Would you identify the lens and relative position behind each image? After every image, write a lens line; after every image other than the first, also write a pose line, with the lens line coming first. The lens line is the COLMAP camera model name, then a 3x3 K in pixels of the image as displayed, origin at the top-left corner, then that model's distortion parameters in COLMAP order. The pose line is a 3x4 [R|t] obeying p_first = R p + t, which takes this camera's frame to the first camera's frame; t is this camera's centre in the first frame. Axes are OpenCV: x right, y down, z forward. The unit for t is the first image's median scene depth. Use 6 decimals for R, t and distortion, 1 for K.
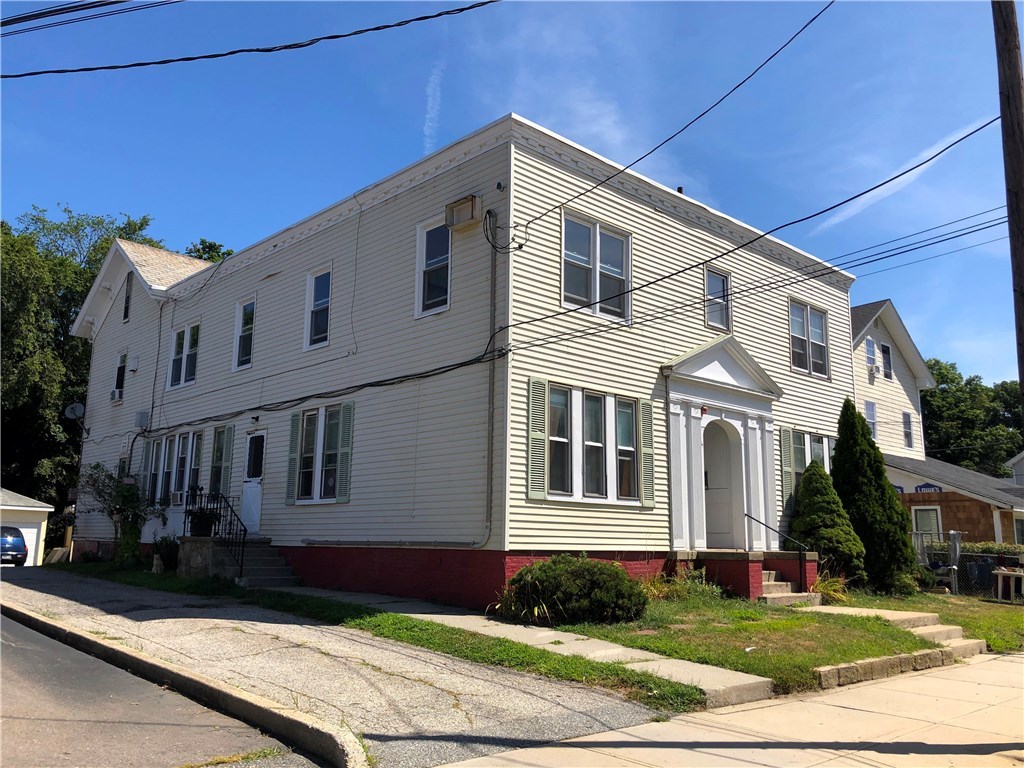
lens RADIAL K [[835.8, 0, 514.8], [0, 835.8, 387.5], [0, 0, 1]] dist [0.074378, -0.105858]
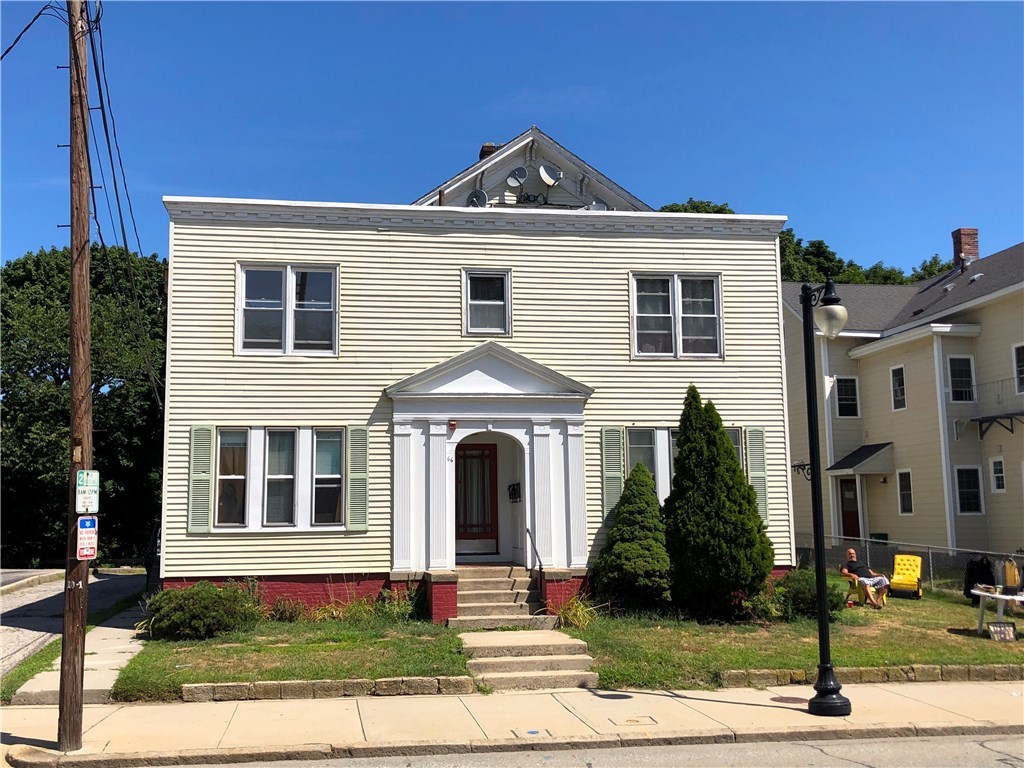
lens RADIAL K [[1082.8, 0, 506.1], [0, 1082.8, 379.1], [0, 0, 1]] dist [0.158269, -0.409914]
pose [[0.826245, -0.093095, -0.555565, 1.011373], [0.122322, 0.992367, 0.015630, -0.039289], [0.549870, -0.080872, 0.831326, -0.001540]]
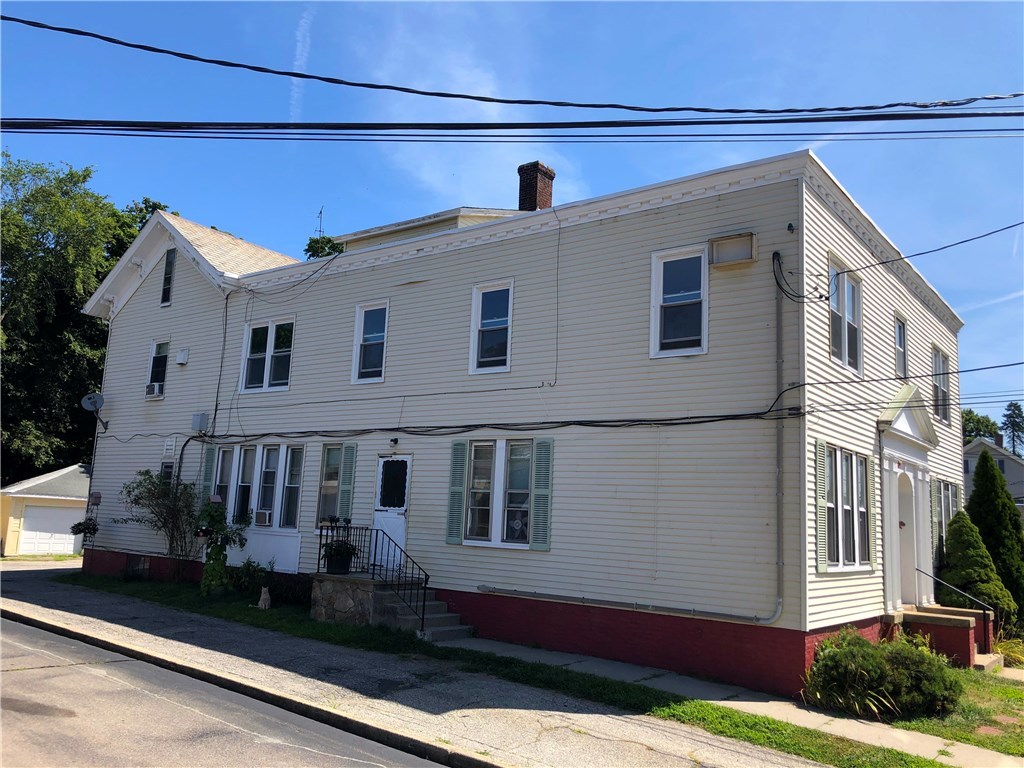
lens RADIAL K [[835.8, 0, 514.8], [0, 835.8, 387.5], [0, 0, 1]] dist [0.074378, -0.105858]
pose [[0.985307, 0.058784, 0.160361, -0.387114], [-0.063150, 0.997756, 0.022257, -0.057323], [-0.158692, -0.032057, 0.986808, 0.113660]]
